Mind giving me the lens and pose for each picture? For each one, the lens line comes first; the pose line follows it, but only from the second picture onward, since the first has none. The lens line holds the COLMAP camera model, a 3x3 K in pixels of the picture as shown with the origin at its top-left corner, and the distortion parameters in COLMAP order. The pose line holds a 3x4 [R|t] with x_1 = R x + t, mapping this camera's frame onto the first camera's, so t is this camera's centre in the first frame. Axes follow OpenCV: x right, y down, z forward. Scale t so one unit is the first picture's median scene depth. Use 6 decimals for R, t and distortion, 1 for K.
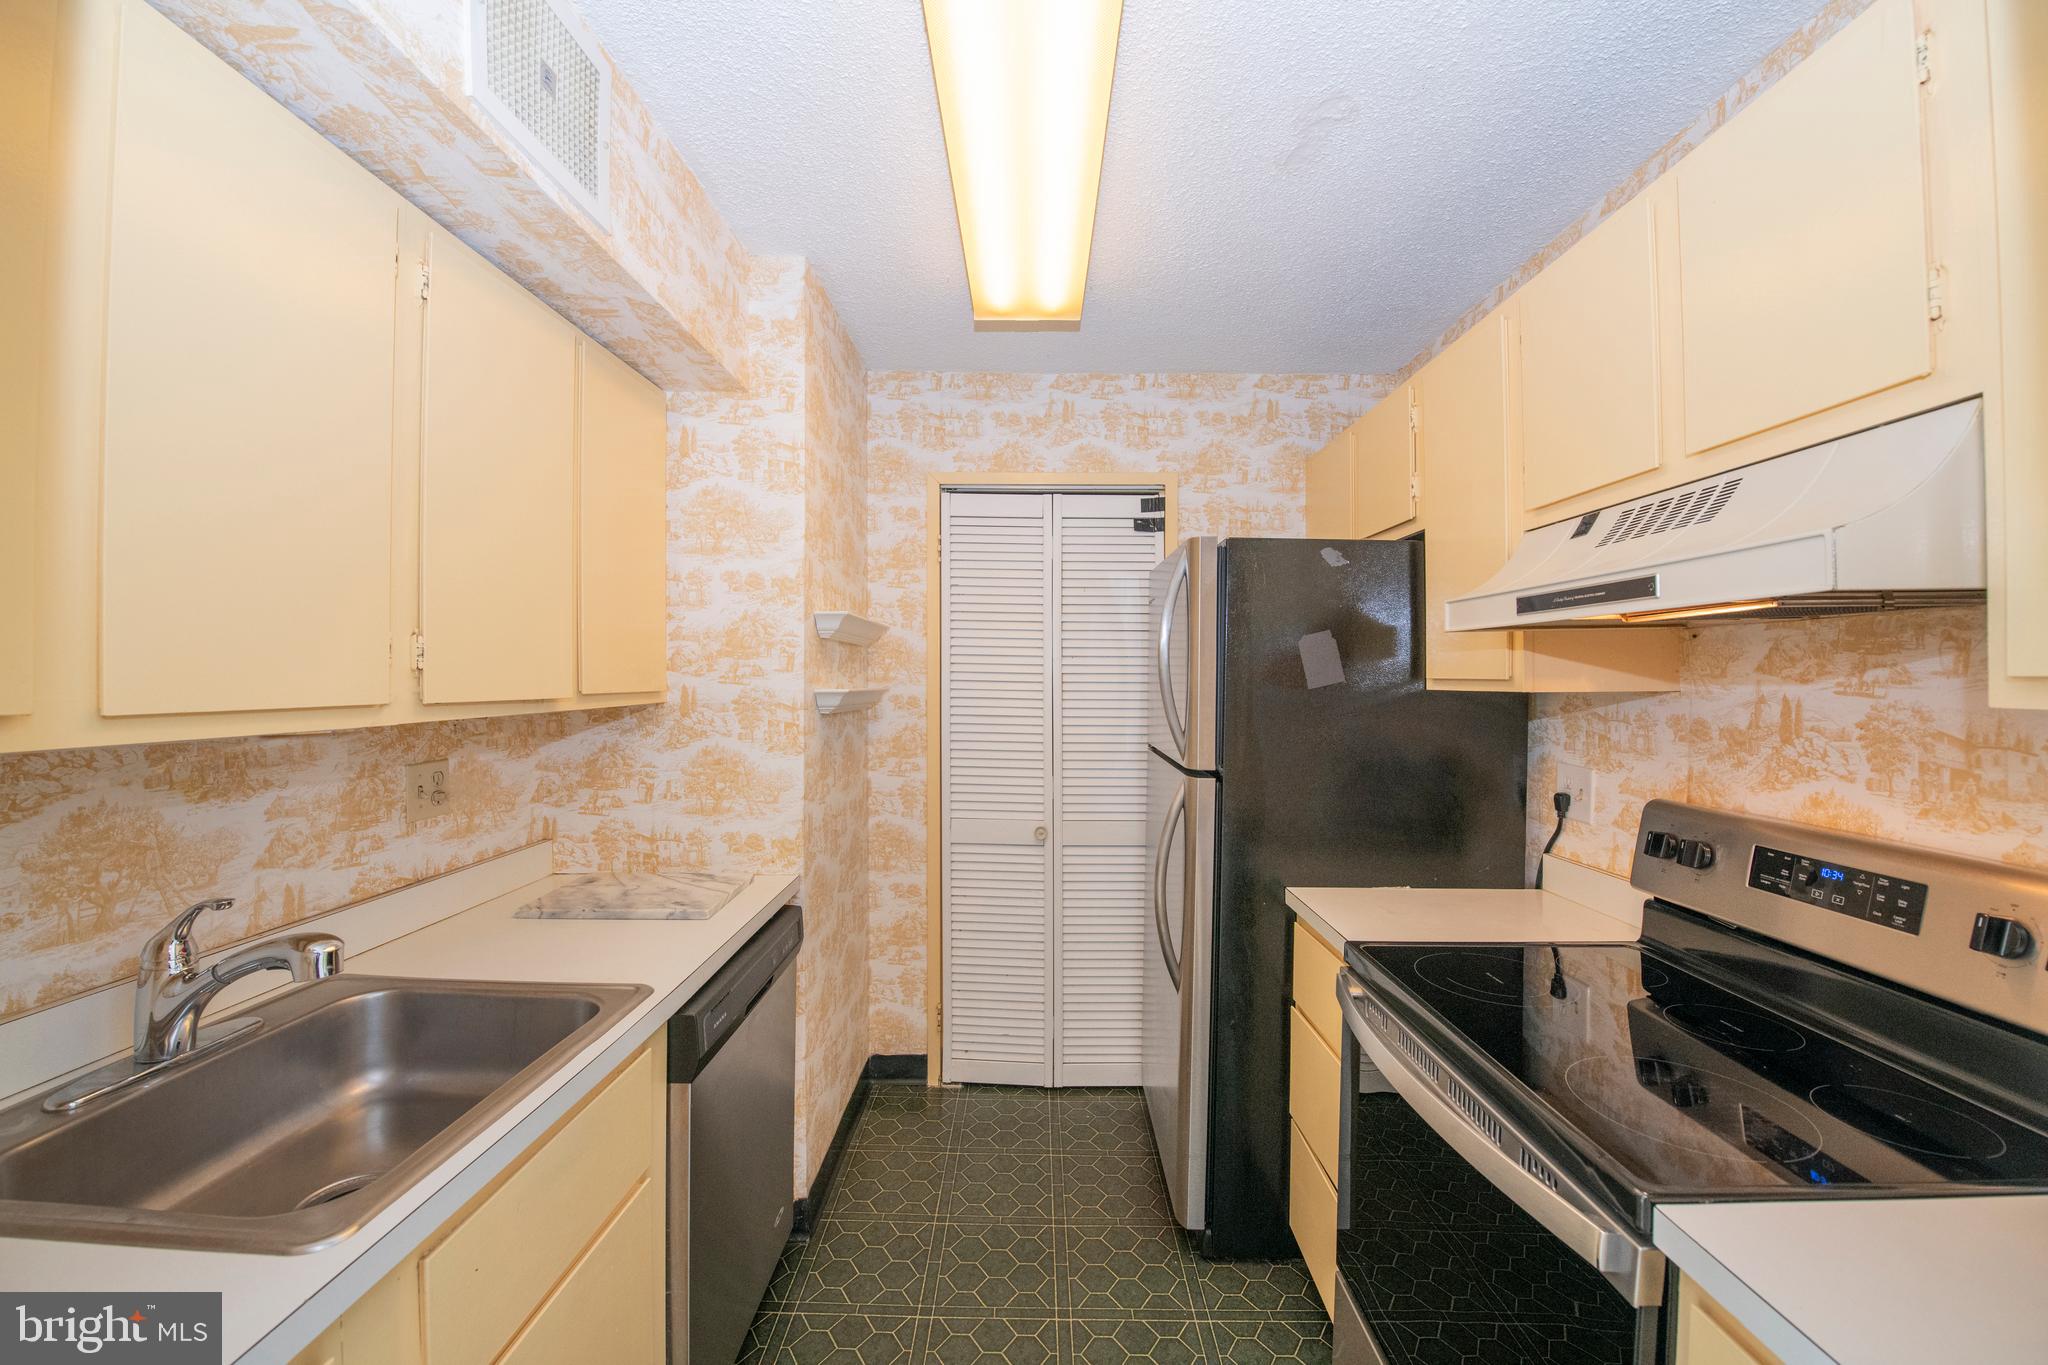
lens RADIAL K [[811.5, 0, 1023.9], [0, 811.5, 677.3], [0, 0, 1]] dist [-0.021437, -0.000265]
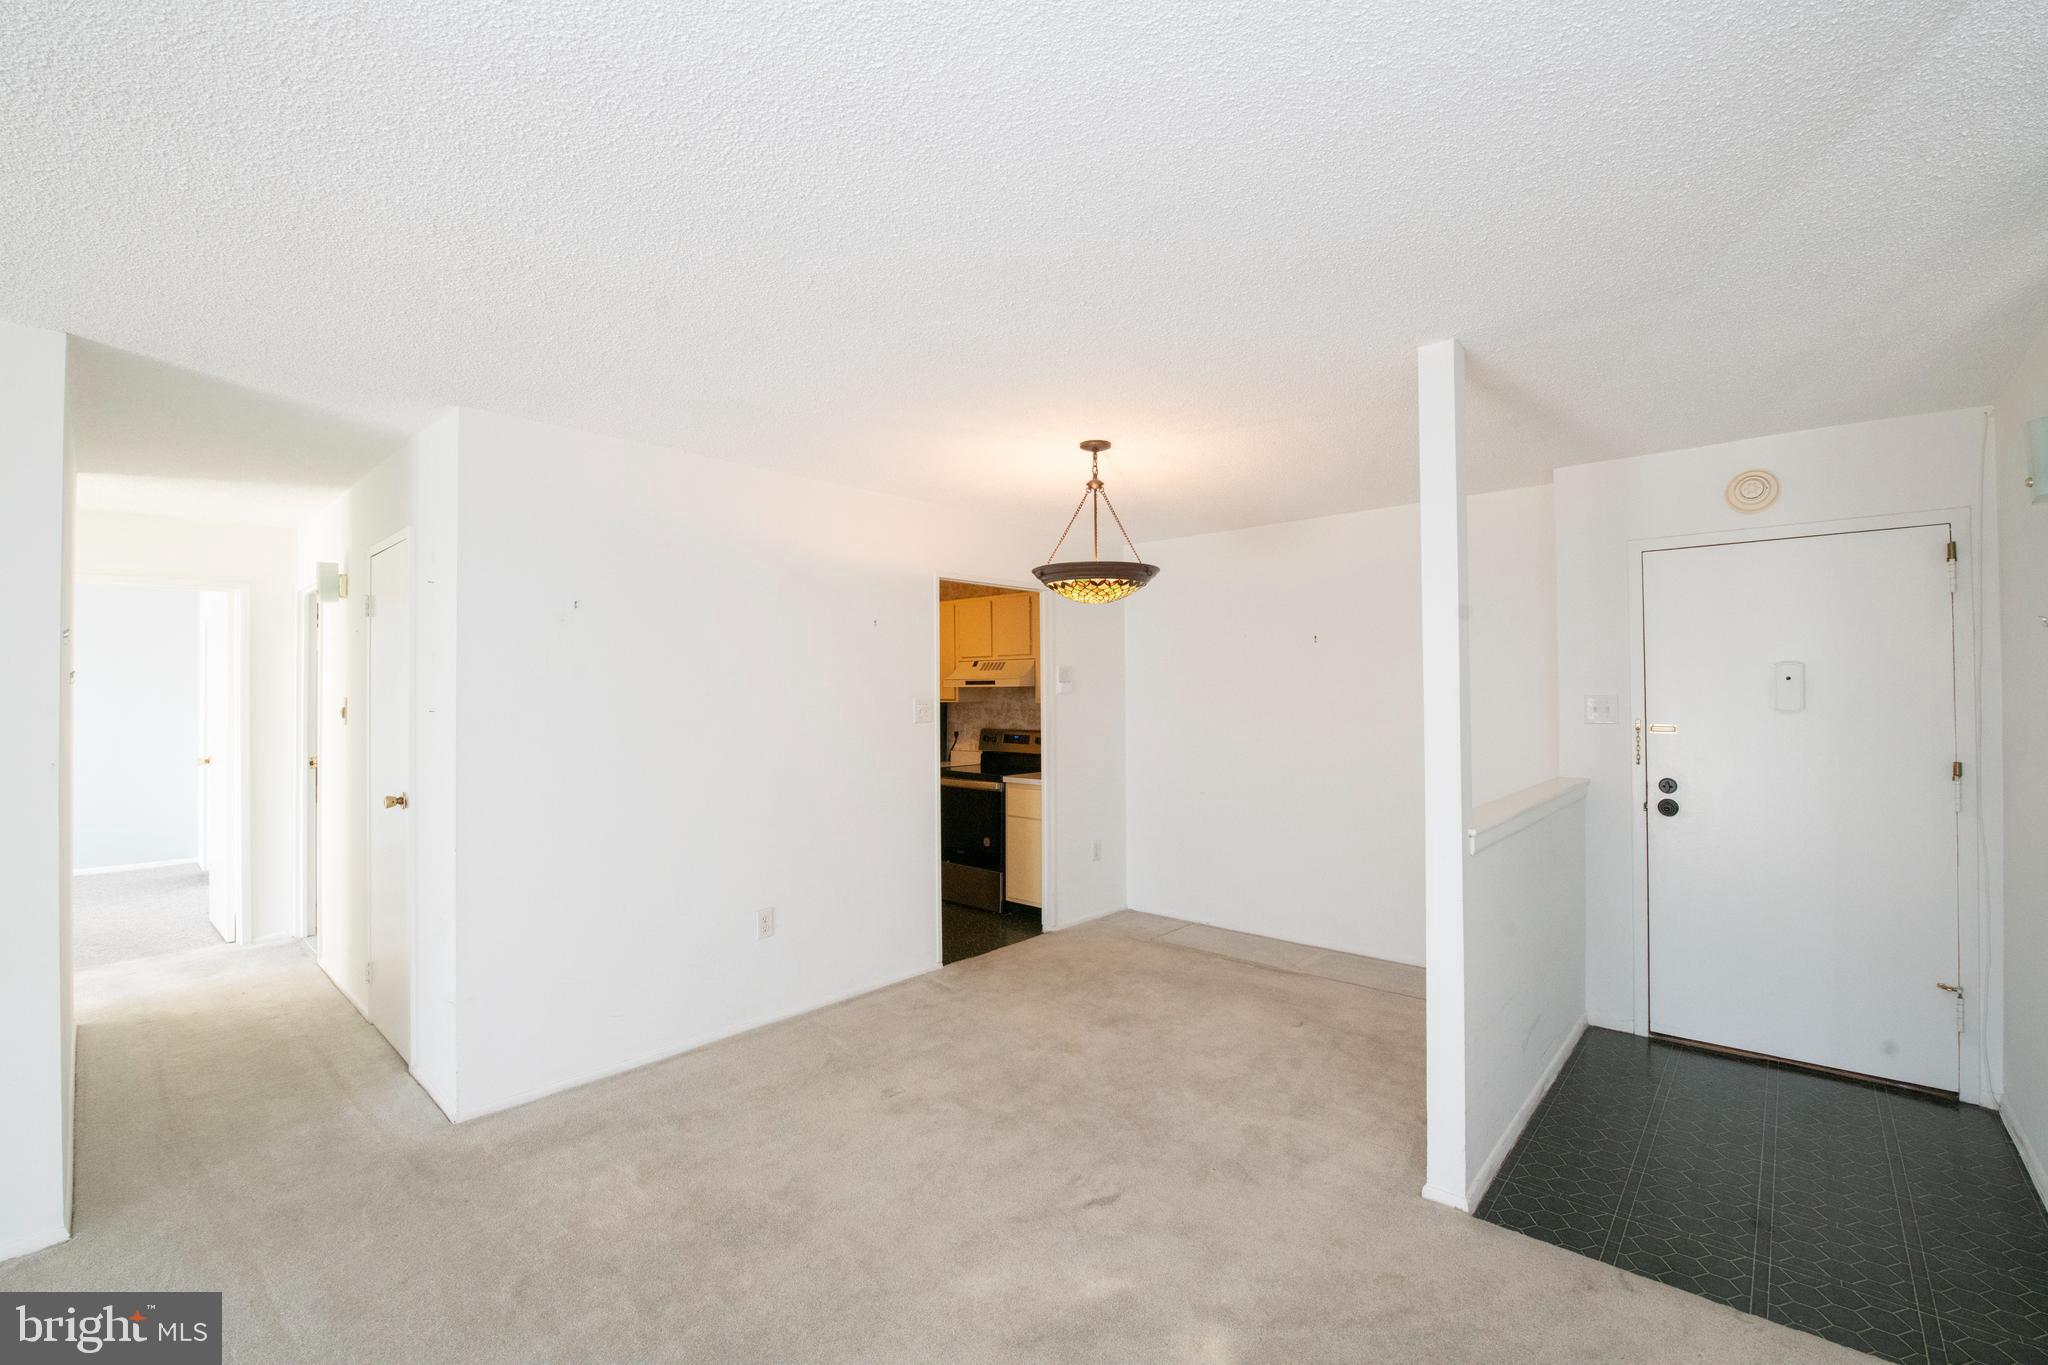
lens RADIAL K [[858.5, 0, 1026.5], [0, 858.5, 680.8], [0, 0, 1]] dist [-0.003440, -0.006182]
pose [[0.659517, 0.003788, 0.751680, -2.307431], [0.004572, 0.999949, -0.009050, -0.047223], [-0.751676, 0.009405, 0.659465, -2.013249]]
